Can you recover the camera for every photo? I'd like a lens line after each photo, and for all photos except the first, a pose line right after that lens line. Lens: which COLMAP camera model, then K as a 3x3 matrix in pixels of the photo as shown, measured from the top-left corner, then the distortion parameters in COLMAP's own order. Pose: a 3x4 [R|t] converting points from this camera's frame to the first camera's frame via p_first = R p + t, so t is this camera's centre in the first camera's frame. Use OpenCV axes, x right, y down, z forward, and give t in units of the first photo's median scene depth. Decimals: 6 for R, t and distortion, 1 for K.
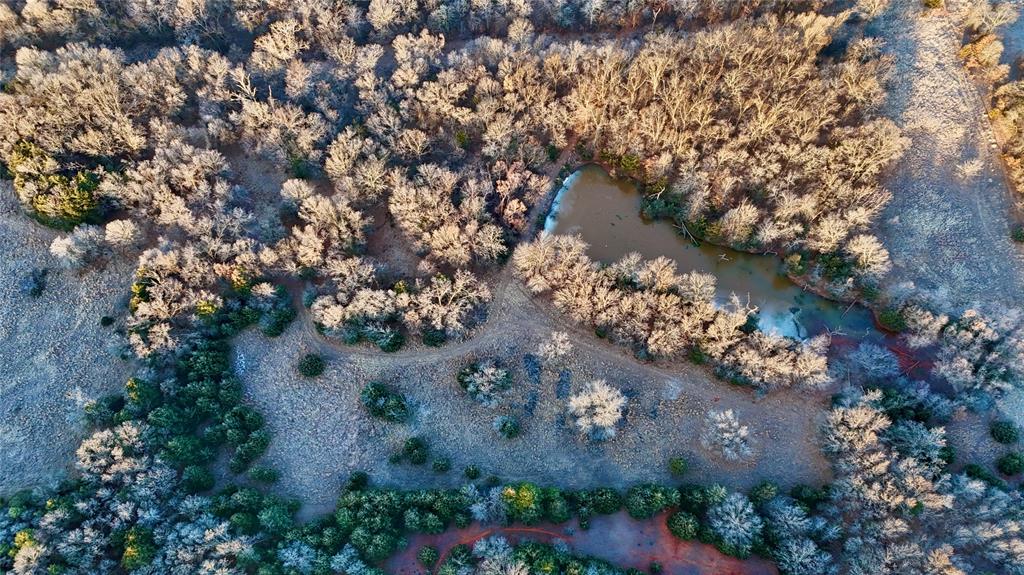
lens RADIAL K [[738.1, 0, 516.6], [0, 738.1, 289.7], [0, 0, 1]] dist [0.109167, -0.118797]
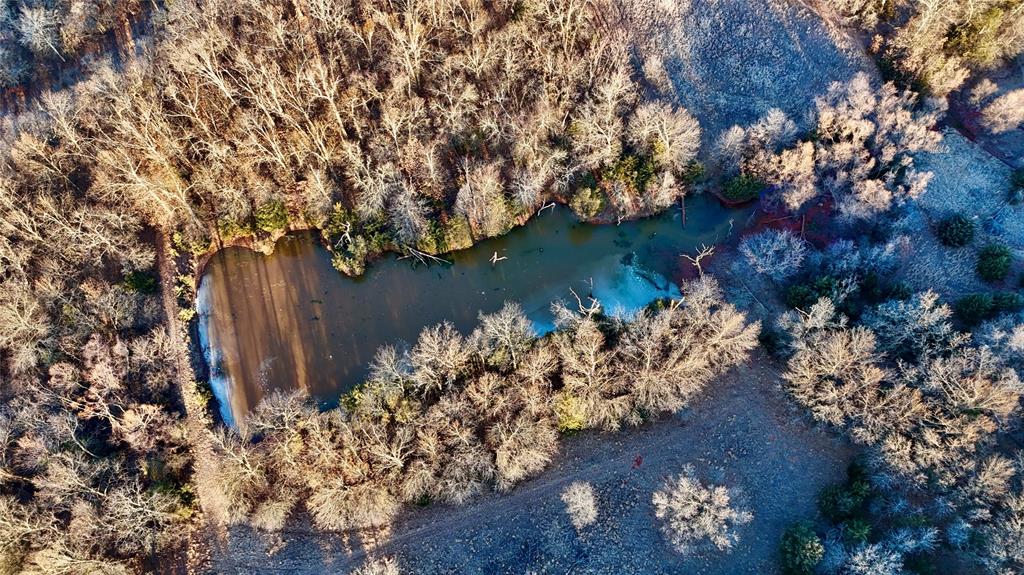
lens RADIAL K [[738.1, 0, 516.6], [0, 738.1, 289.7], [0, 0, 1]] dist [0.109167, -0.118797]
pose [[0.738600, -0.616635, 0.272454, 0.105842], [0.599893, 0.785569, 0.151687, -0.105677], [-0.307567, 0.051408, 0.950137, 0.410122]]
